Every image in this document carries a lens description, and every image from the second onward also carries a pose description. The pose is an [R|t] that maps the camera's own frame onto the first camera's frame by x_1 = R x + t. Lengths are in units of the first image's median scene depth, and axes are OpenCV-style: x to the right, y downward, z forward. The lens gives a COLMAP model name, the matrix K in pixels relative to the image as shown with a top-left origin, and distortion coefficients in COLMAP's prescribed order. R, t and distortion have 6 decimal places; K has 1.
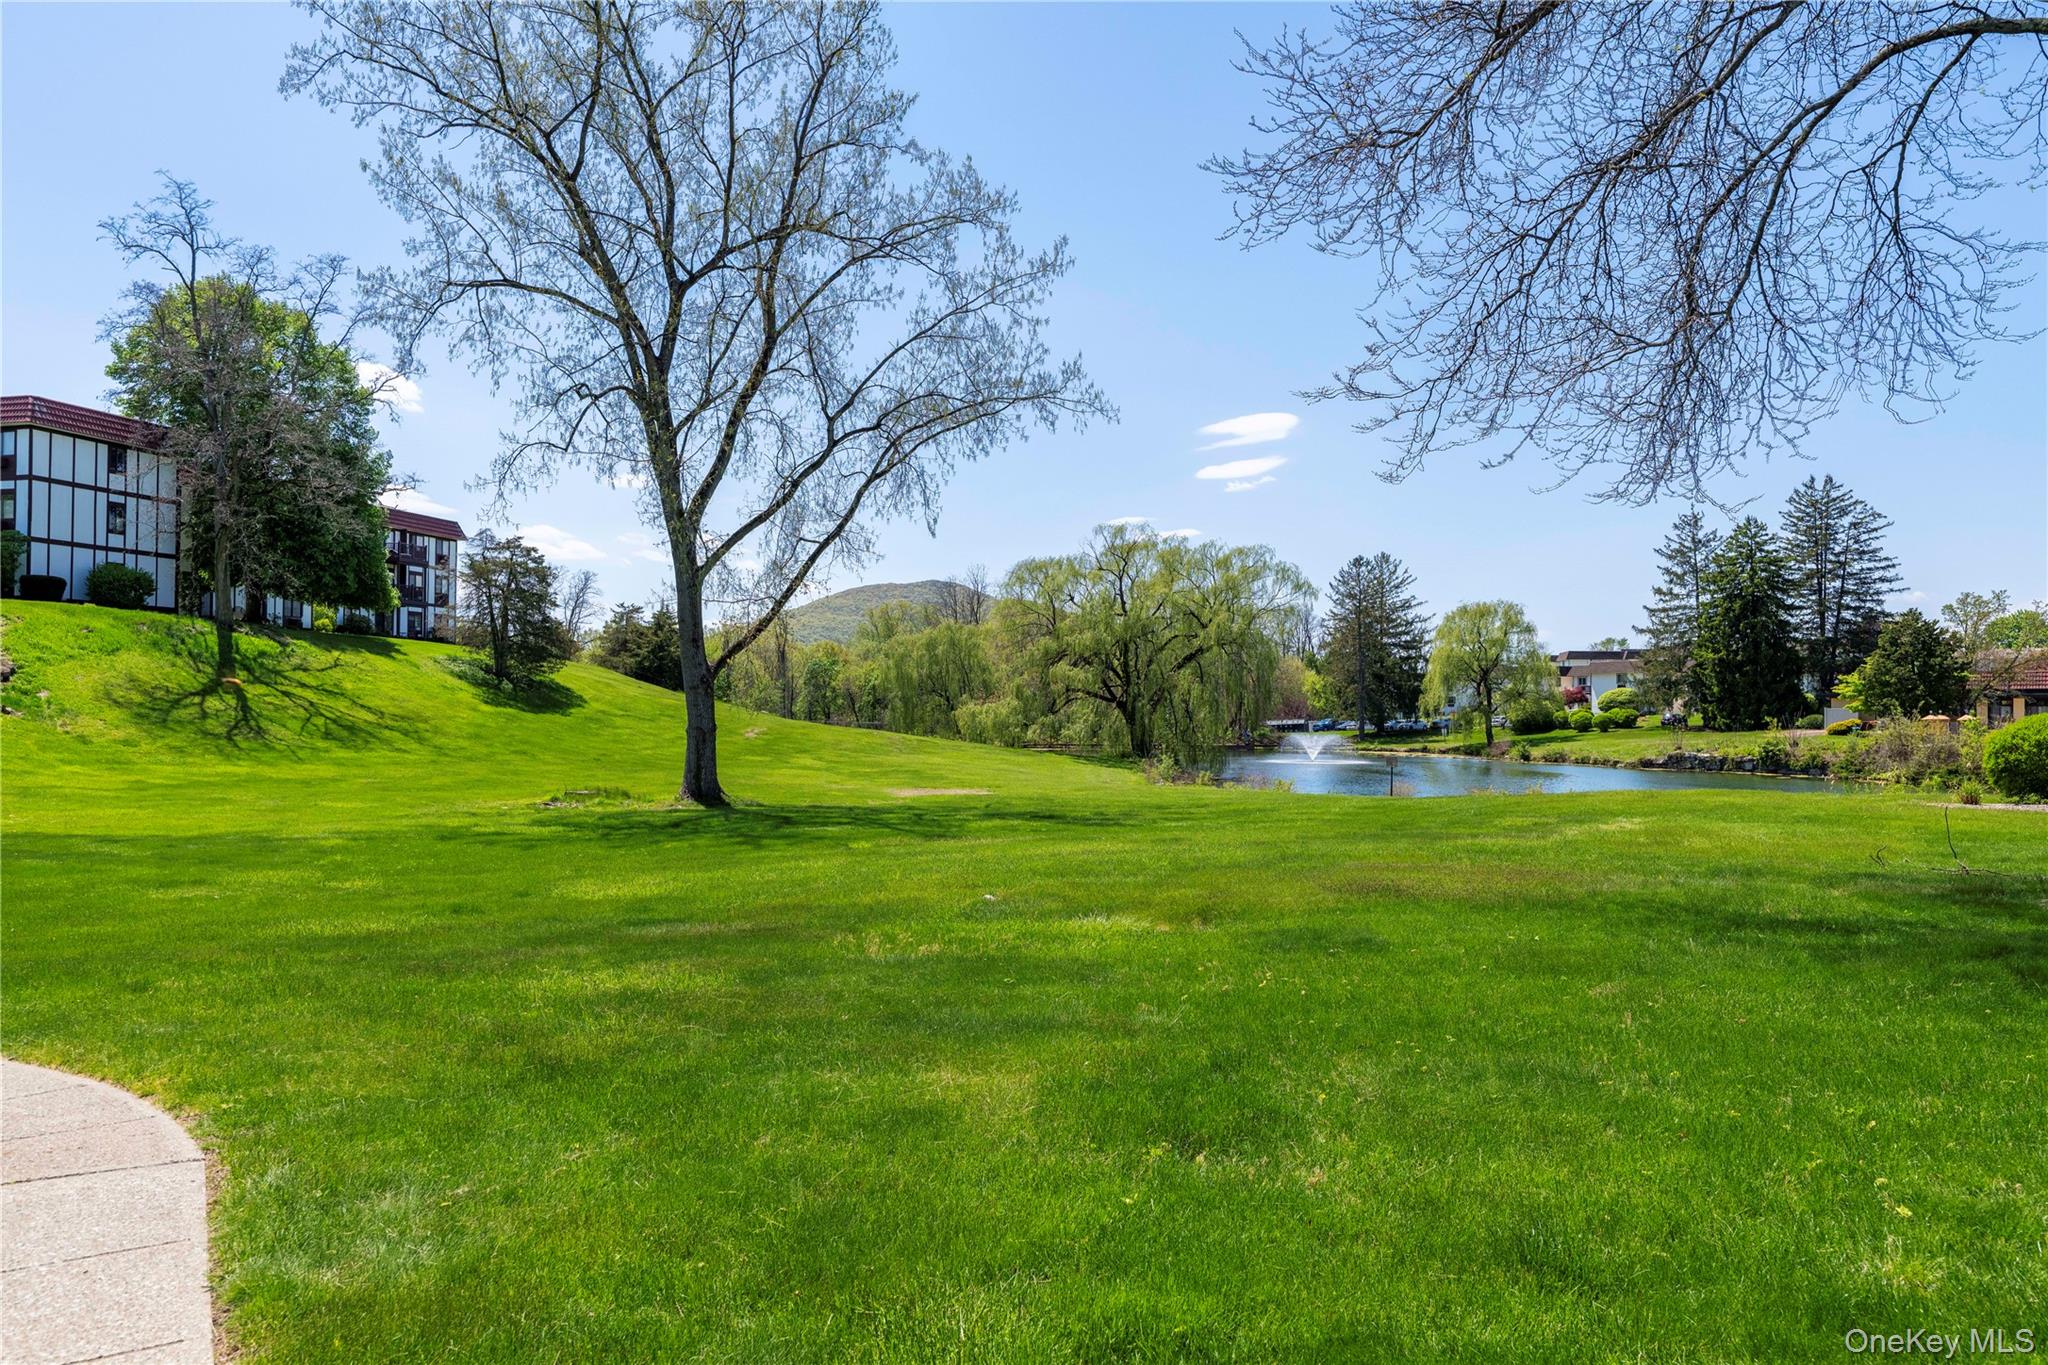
lens RADIAL K [[1331.4, 0, 1020.4], [0, 1331.4, 677.0], [0, 0, 1]] dist [-0.003425, -0.004763]
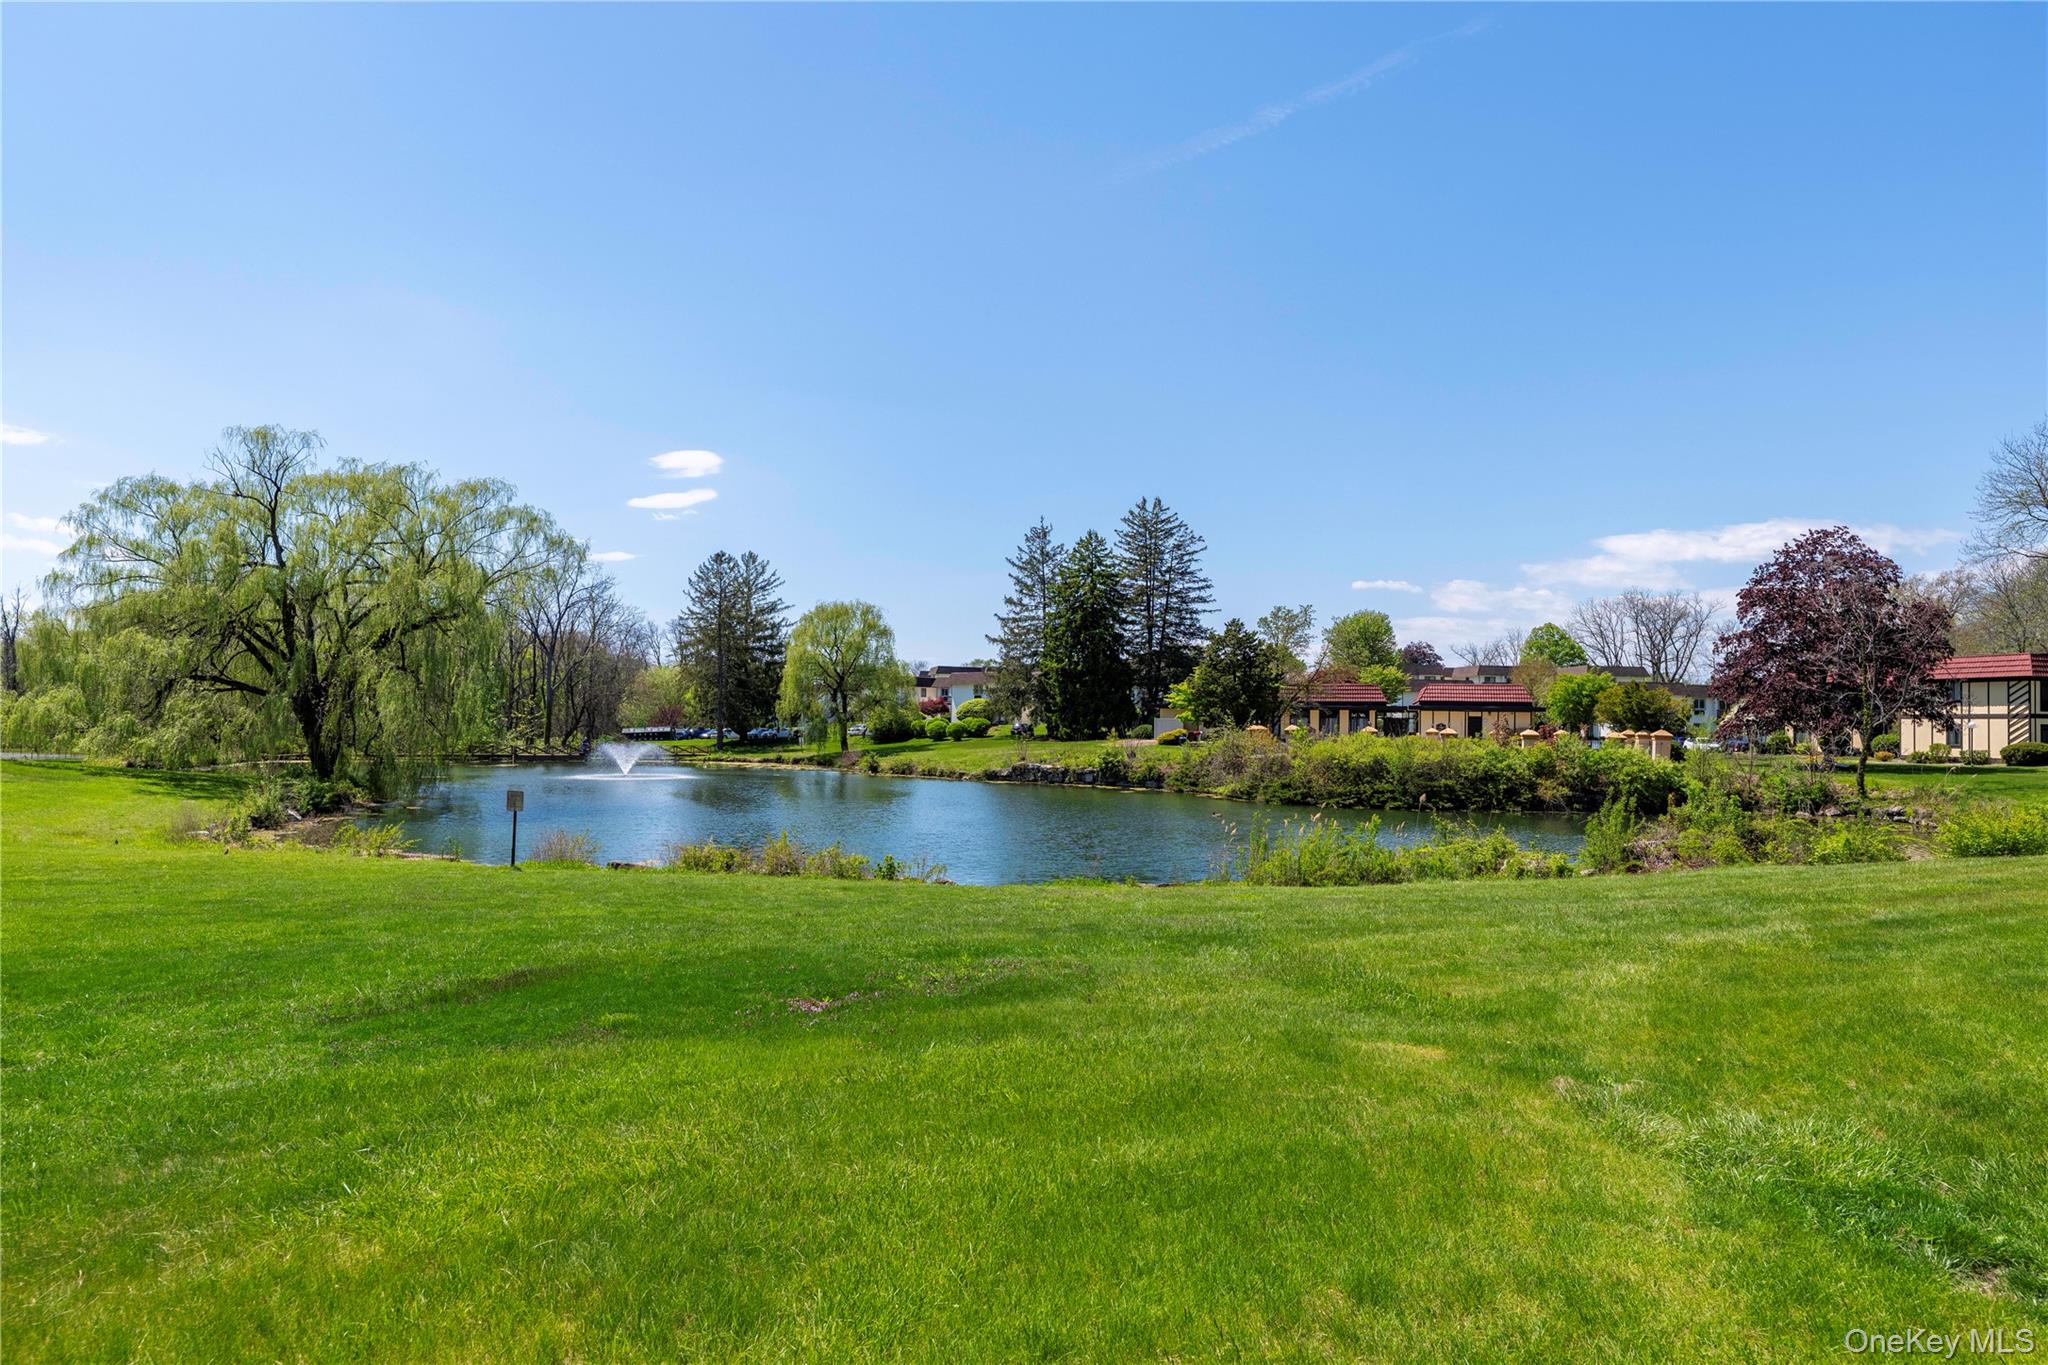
lens RADIAL K [[1182.3, 0, 1024.0], [0, 1182.3, 687.4], [0, 0, 1]] dist [0.000484, -0.000008]
pose [[0.898785, 0.020420, 0.437915, 0.104127], [-0.019274, 0.999789, -0.007062, 0.007161], [-0.437967, -0.002093, 0.898989, 0.201267]]
